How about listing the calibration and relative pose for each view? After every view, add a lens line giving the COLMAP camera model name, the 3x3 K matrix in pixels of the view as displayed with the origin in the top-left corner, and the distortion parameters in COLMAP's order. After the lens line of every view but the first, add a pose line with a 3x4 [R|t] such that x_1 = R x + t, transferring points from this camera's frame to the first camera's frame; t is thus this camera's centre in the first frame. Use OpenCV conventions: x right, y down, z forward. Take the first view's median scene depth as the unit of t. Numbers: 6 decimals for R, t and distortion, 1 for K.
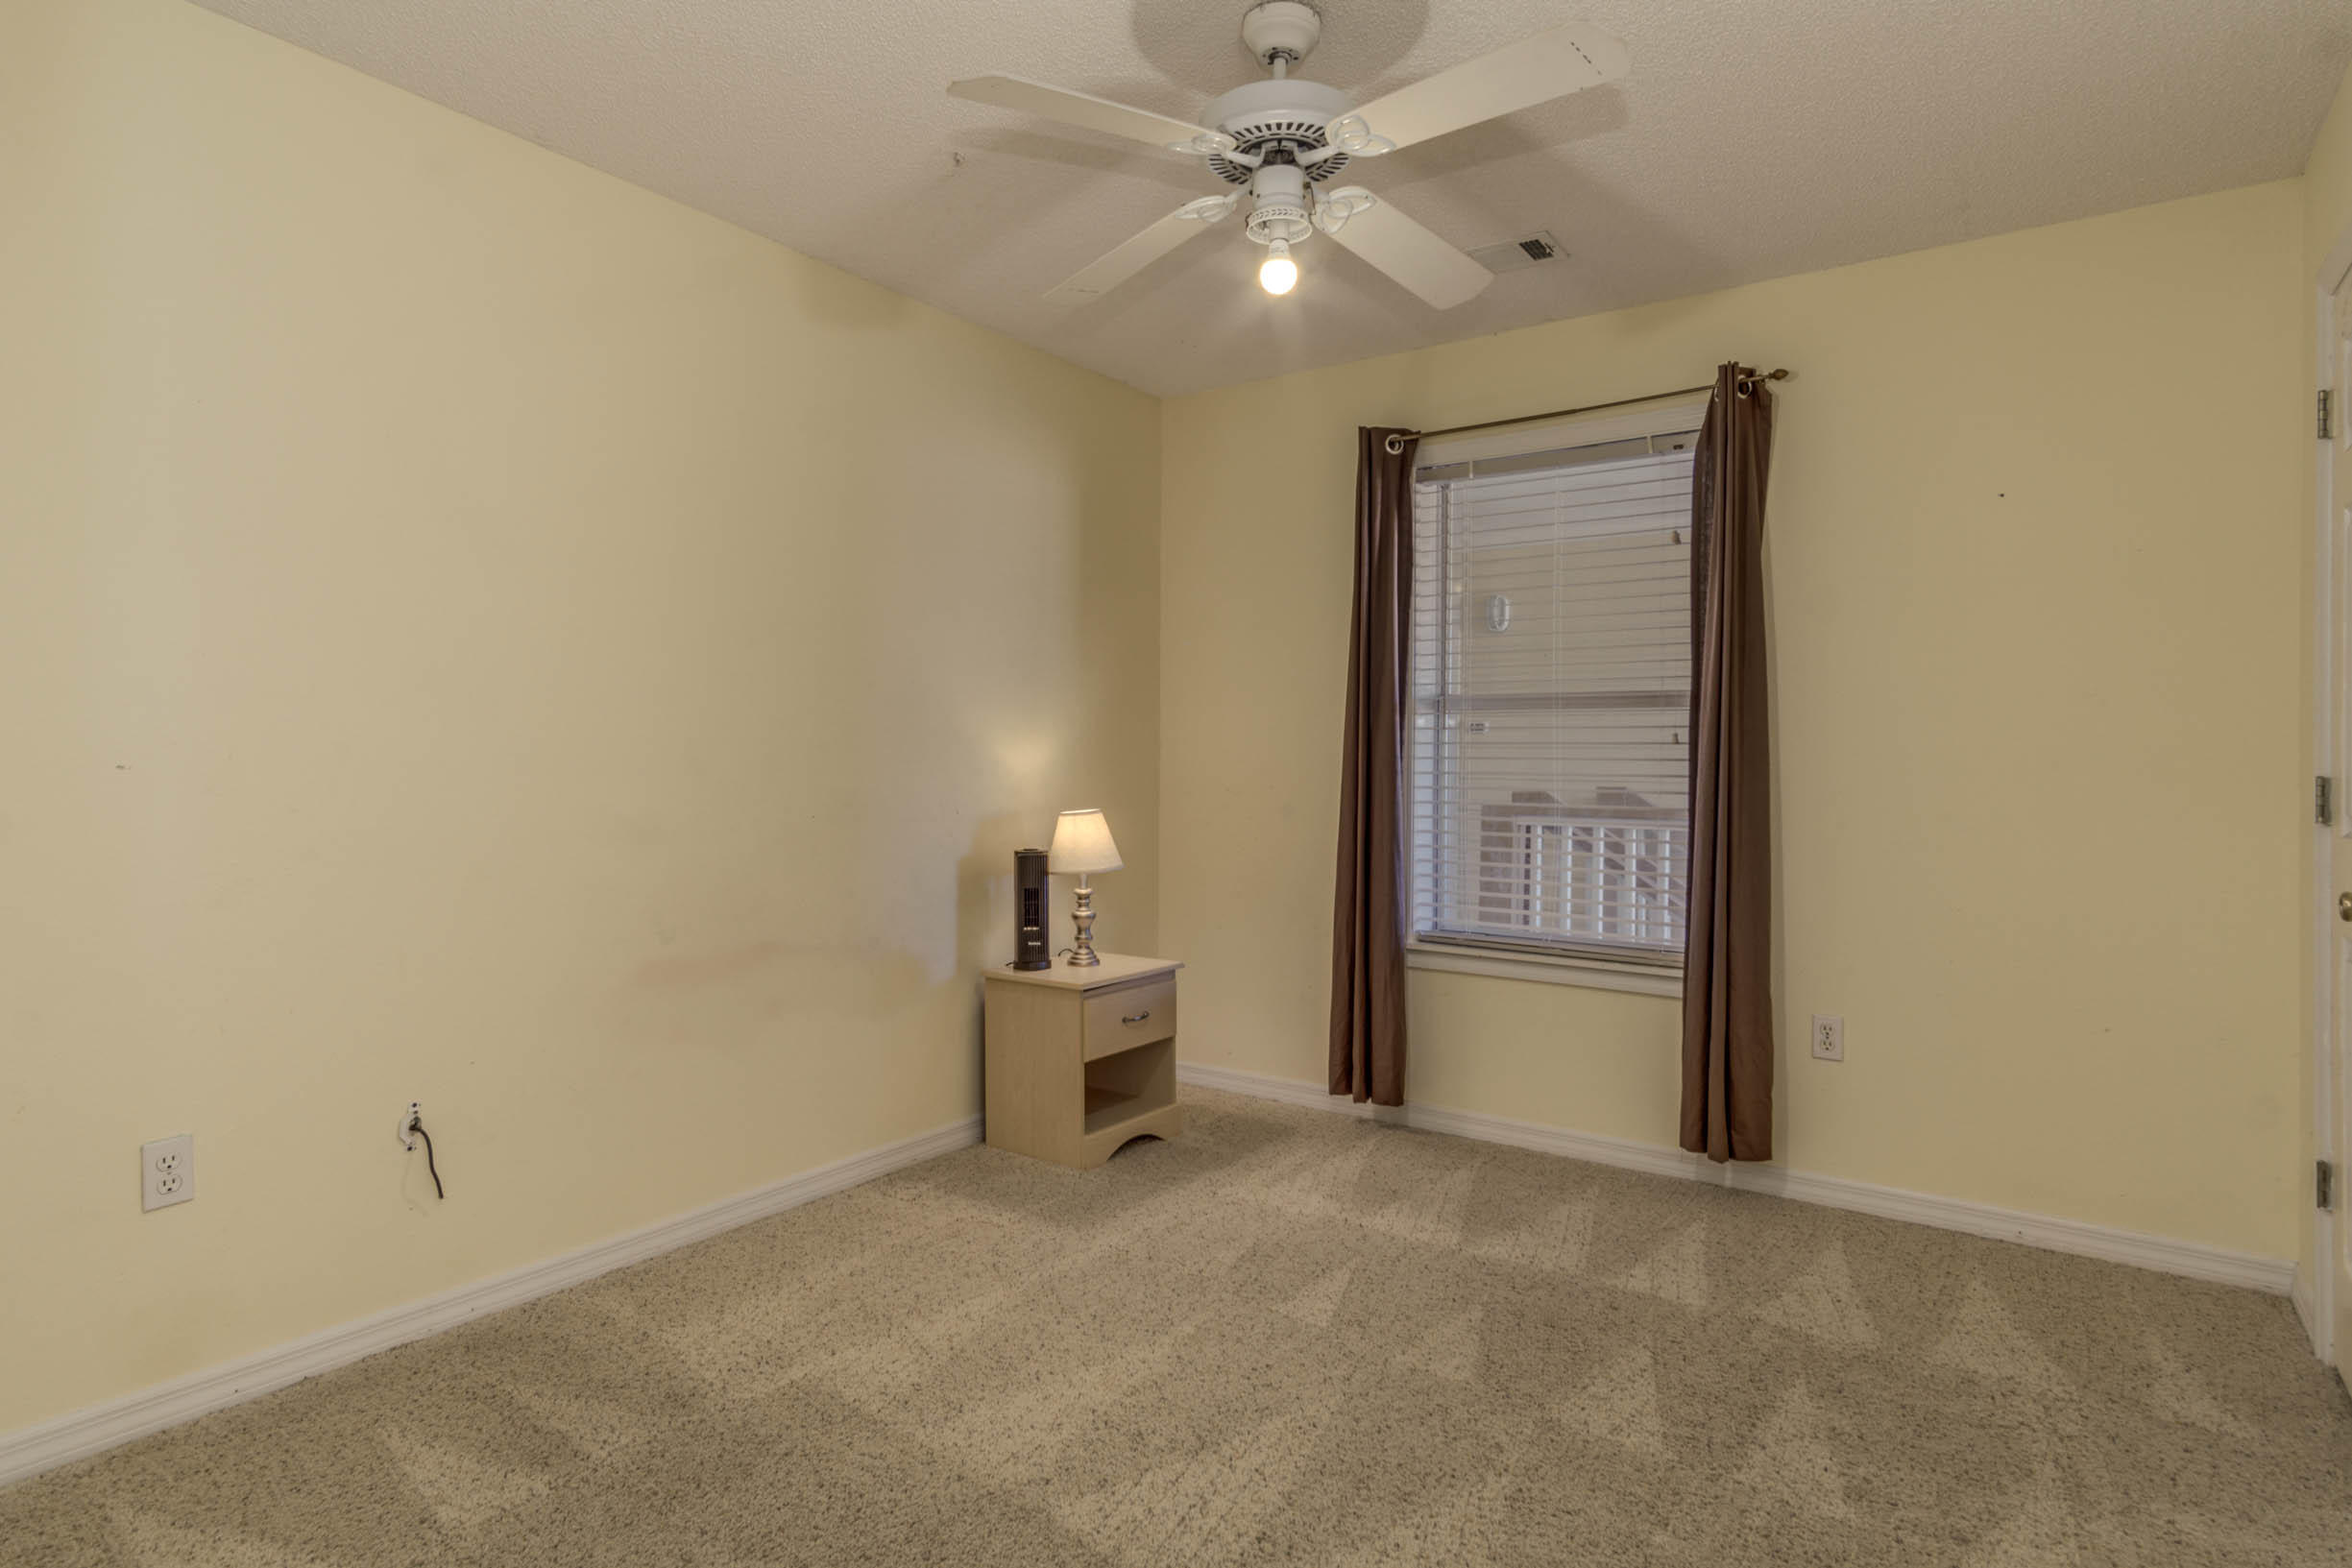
lens RADIAL K [[1241.1, 0, 1172.4], [0, 1241.1, 778.1], [0, 0, 1]] dist [0.005822, 0.002750]
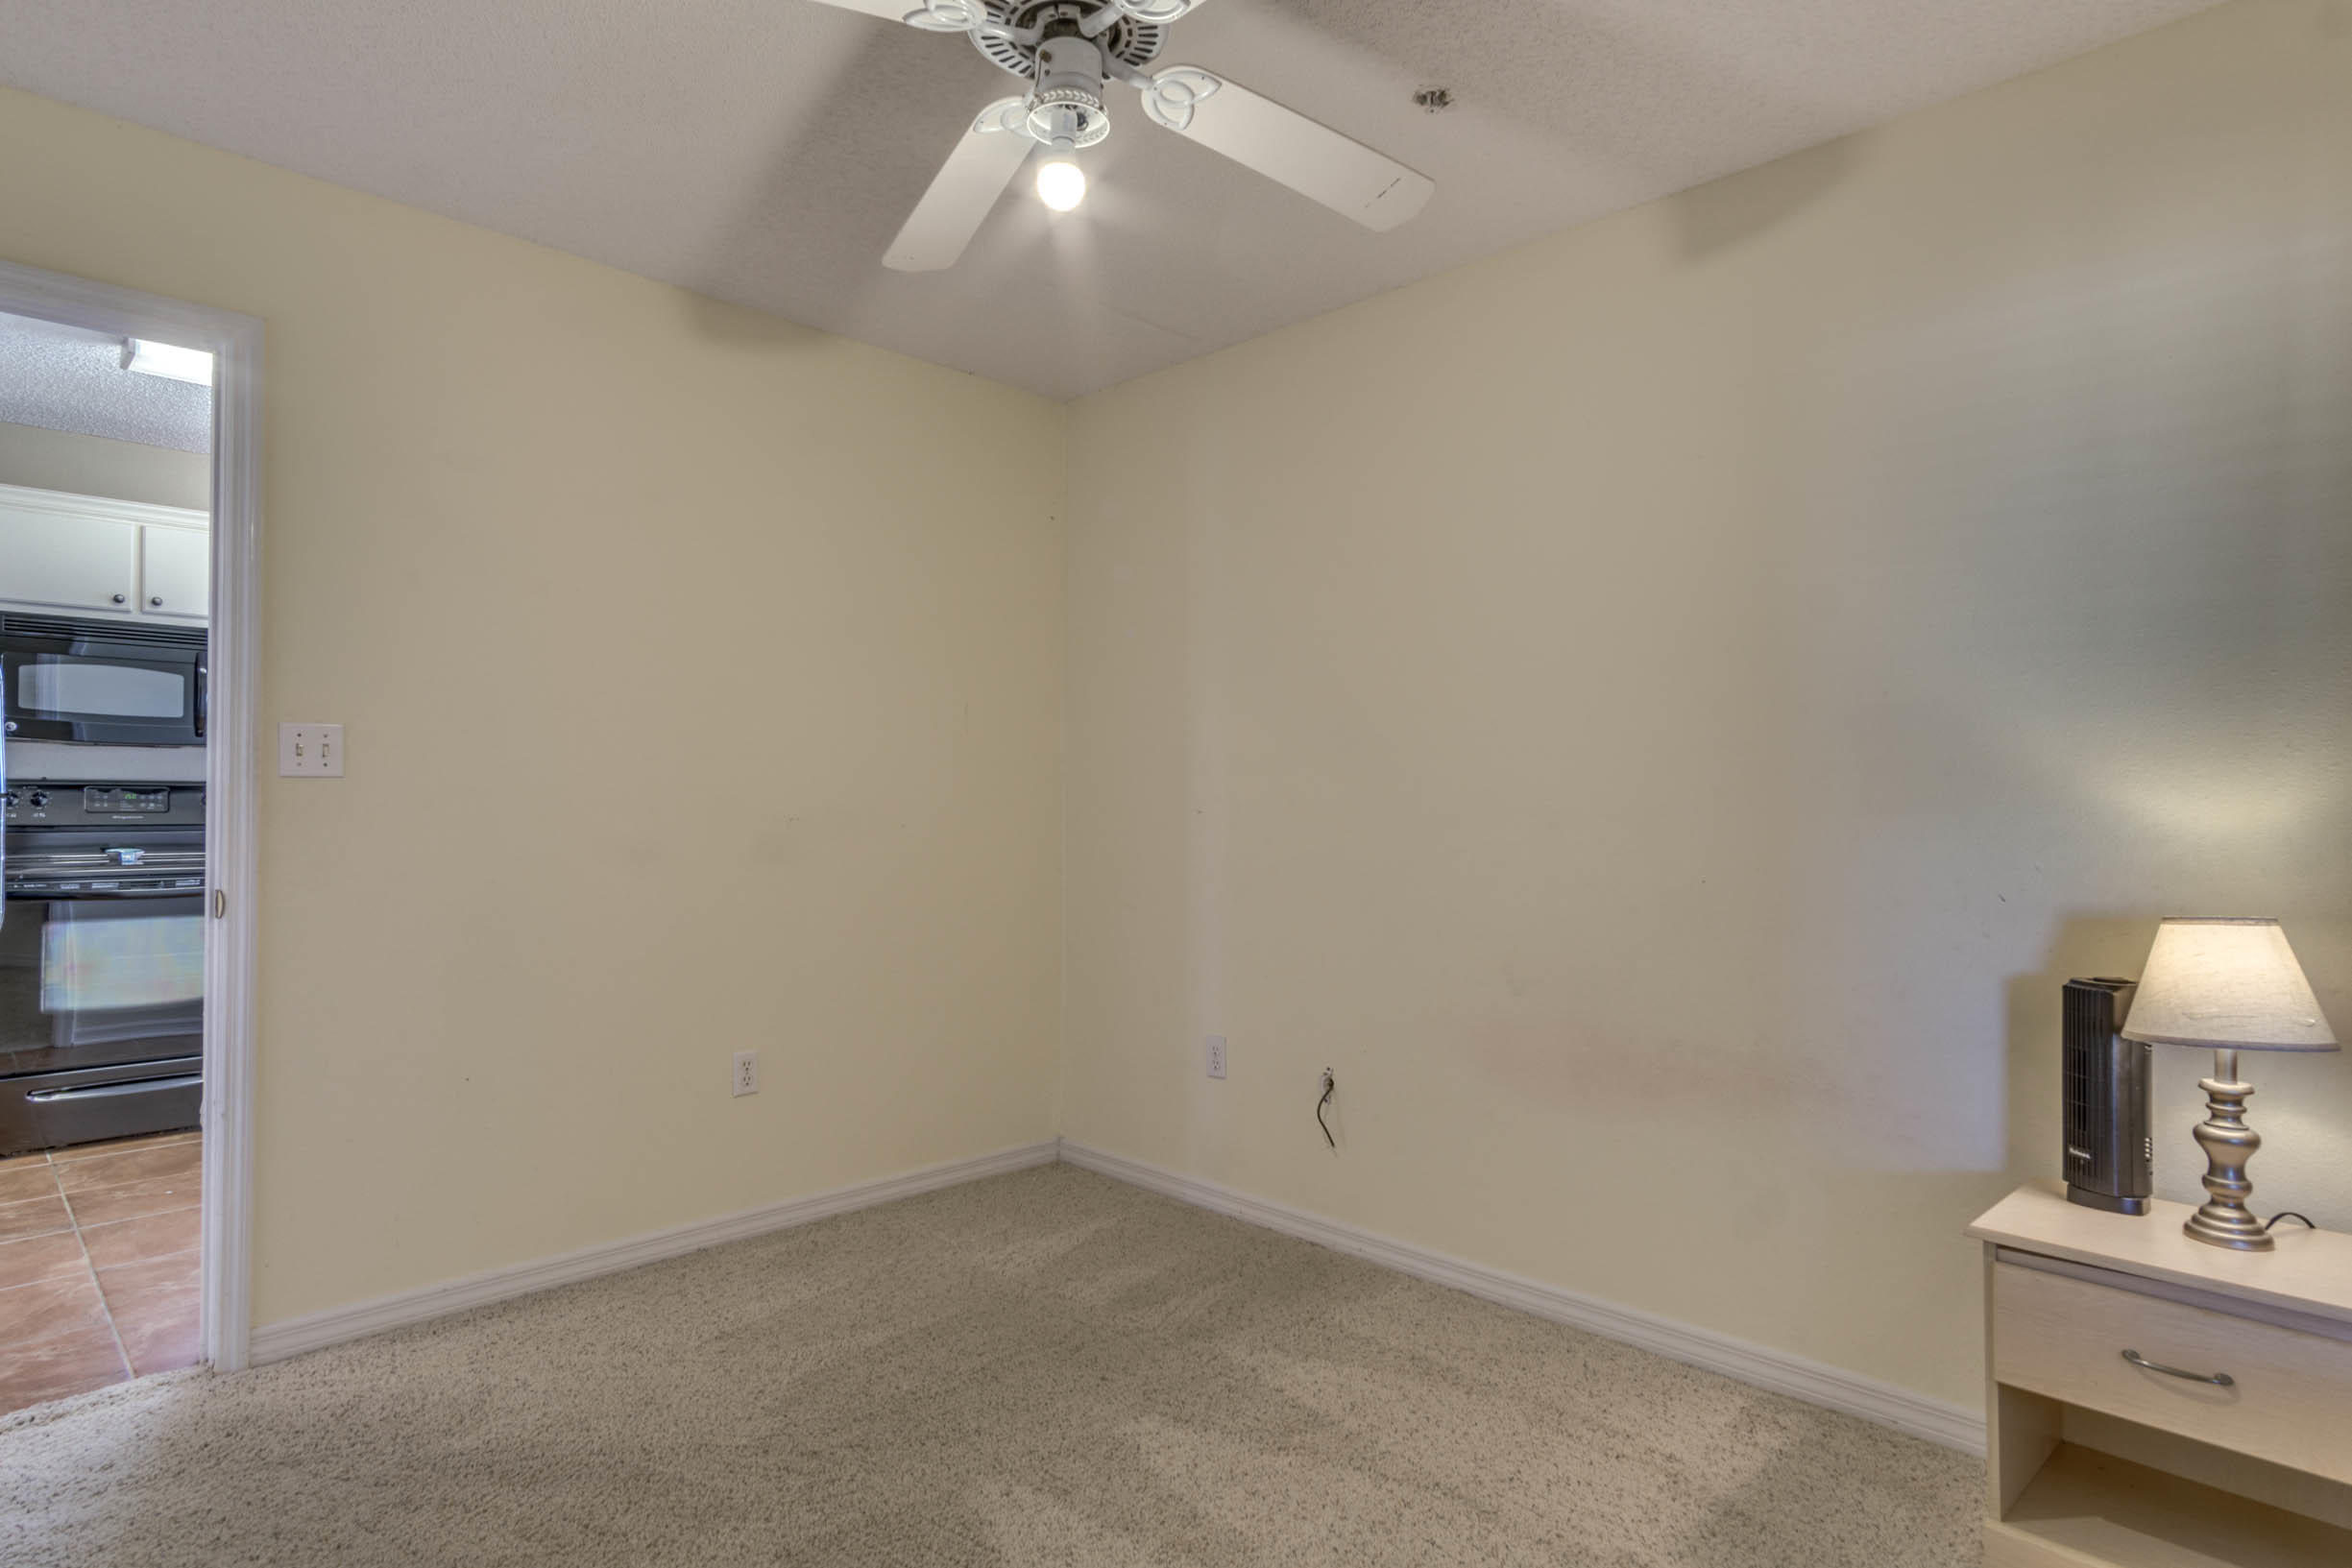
lens RADIAL K [[1241.1, 0, 1172.4], [0, 1241.1, 778.1], [0, 0, 1]] dist [0.005822, 0.002750]
pose [[-0.187349, -0.038186, -0.981551, 0.490423], [-0.025097, 0.999104, -0.034078, -0.000490], [0.981973, 0.018250, -0.188140, 0.711147]]
